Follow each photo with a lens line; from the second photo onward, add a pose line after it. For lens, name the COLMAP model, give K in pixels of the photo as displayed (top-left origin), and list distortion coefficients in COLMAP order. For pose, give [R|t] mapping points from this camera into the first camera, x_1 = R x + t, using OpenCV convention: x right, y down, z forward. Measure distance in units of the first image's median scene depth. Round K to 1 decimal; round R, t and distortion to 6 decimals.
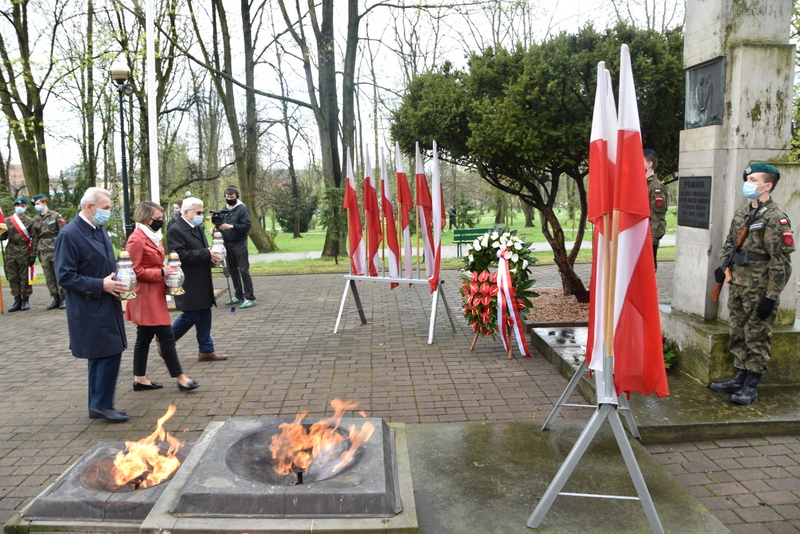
lens RADIAL K [[619.3, 0, 394.2], [0, 619.3, 265.6], [0, 0, 1]] dist [-0.167240, 0.119476]
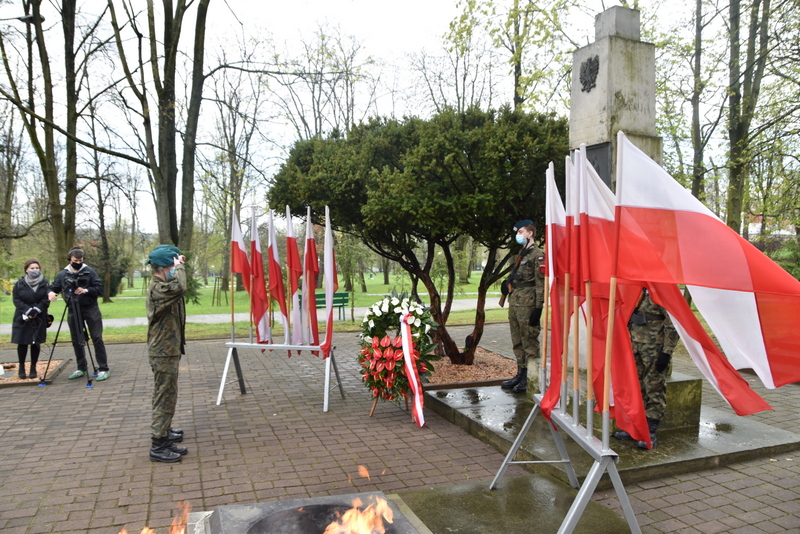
lens RADIAL K [[619.3, 0, 394.2], [0, 619.3, 265.6], [0, 0, 1]] dist [-0.167240, 0.119476]
pose [[0.952483, 0.013510, 0.304291, -0.167512], [0.018382, 0.994645, -0.101703, -0.003344], [-0.304035, 0.102464, 0.947135, 0.031051]]
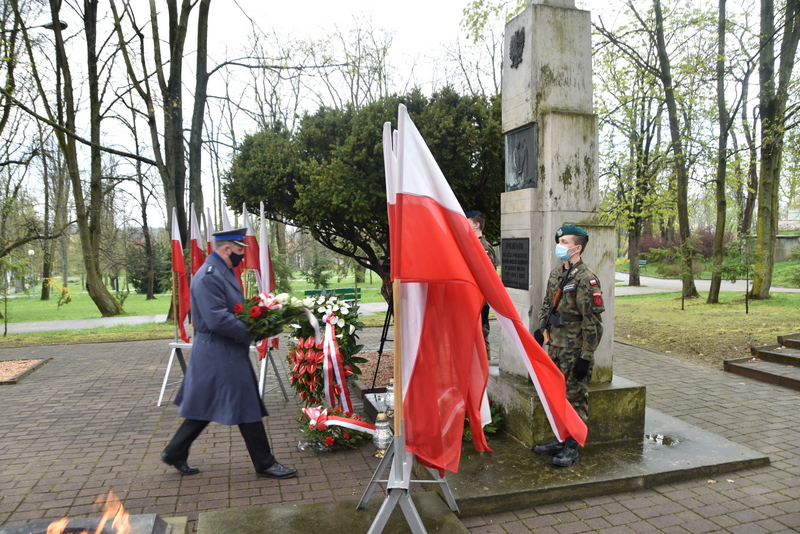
lens RADIAL K [[619.3, 0, 394.2], [0, 619.3, 265.6], [0, 0, 1]] dist [-0.167240, 0.119476]
pose [[0.976243, -0.003994, 0.216641, 0.073748], [0.024618, 0.995401, -0.092583, -0.011183], [-0.215275, 0.095717, 0.971851, 0.034894]]
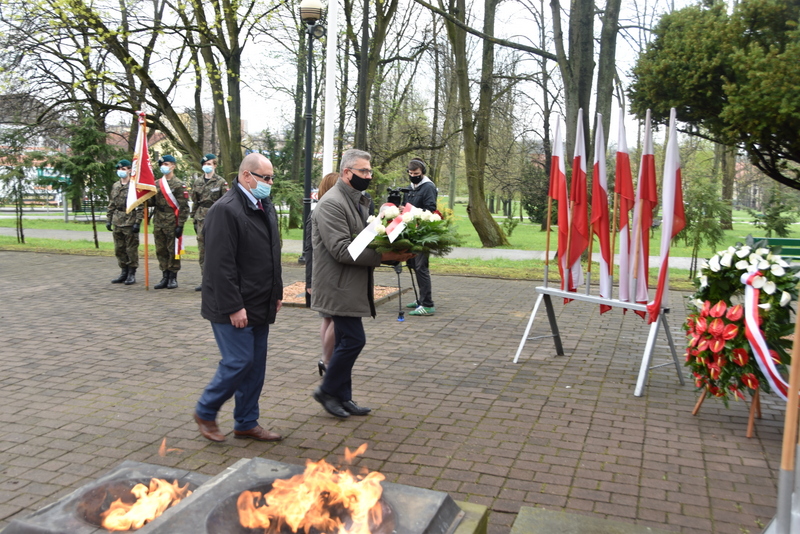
lens RADIAL K [[794.9, 0, 395.1], [0, 794.9, 267.5], [0, 0, 1]] dist [-0.073721, 0.193531]
pose [[0.933335, 0.094651, -0.346306, 0.121276], [-0.093678, 0.995410, 0.019586, -0.013854], [0.346570, 0.014161, 0.937917, 0.065578]]
